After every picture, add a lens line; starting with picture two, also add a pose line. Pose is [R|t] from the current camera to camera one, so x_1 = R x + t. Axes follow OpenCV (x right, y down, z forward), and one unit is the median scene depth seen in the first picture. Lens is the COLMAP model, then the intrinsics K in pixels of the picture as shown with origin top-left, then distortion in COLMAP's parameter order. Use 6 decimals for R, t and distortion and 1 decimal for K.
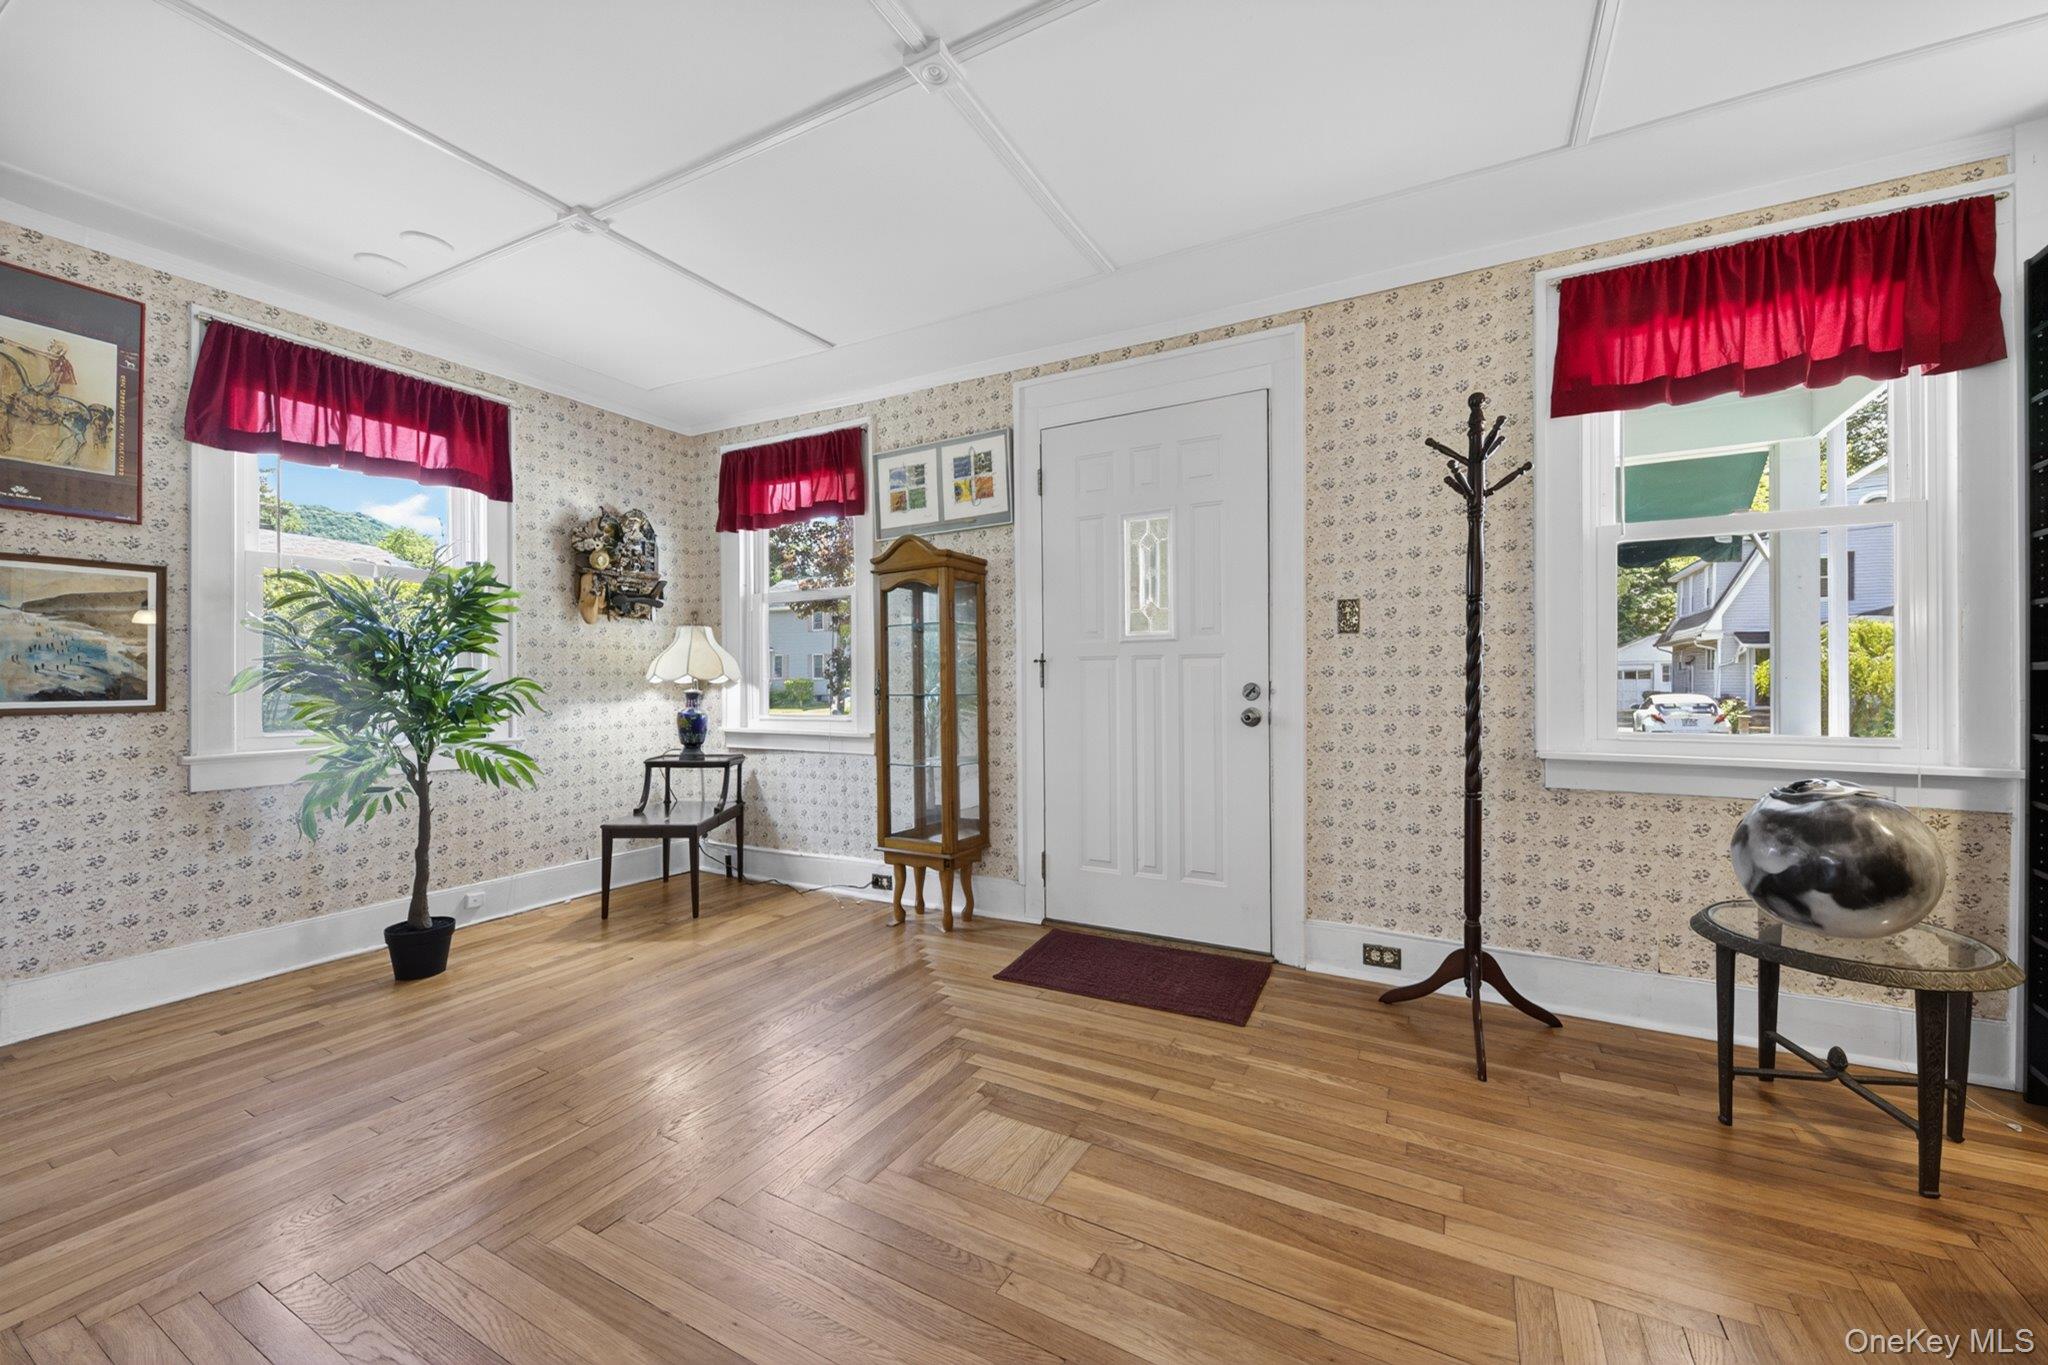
lens RADIAL K [[791.8, 0, 1027.9], [0, 791.8, 688.6], [0, 0, 1]] dist [0.005667, -0.002601]
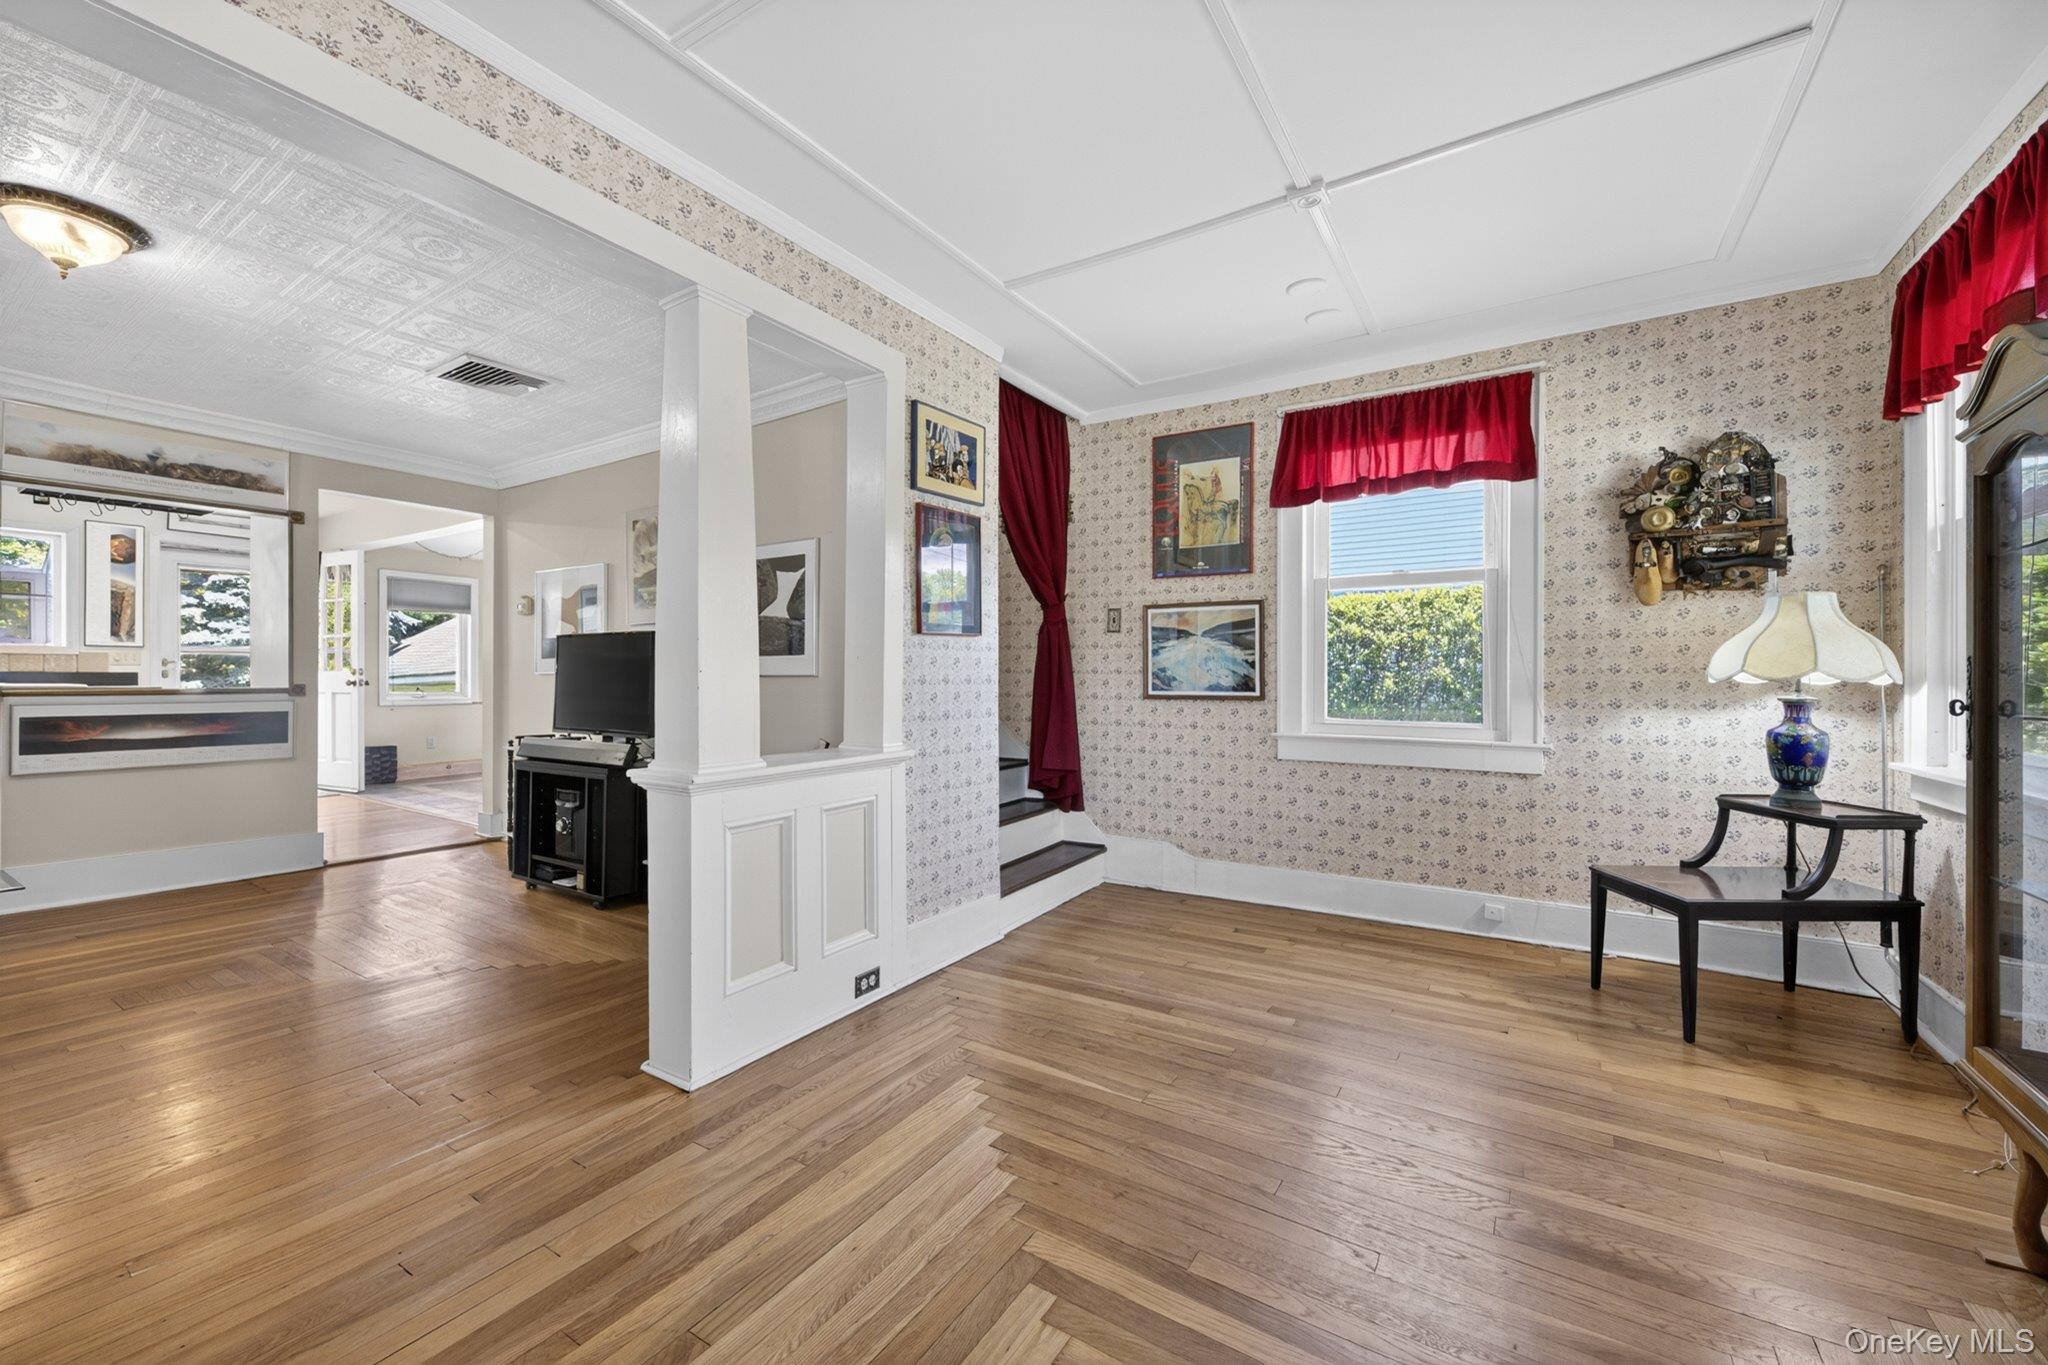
lens RADIAL K [[791.8, 0, 1017.8], [0, 791.8, 682.6], [0, 0, 1]] dist [0.005667, -0.002601]
pose [[-0.072946, 0.009150, -0.997294, 0.308412], [-0.010949, 0.999890, 0.009975, -0.010290], [0.997276, 0.011647, -0.072838, 0.546511]]
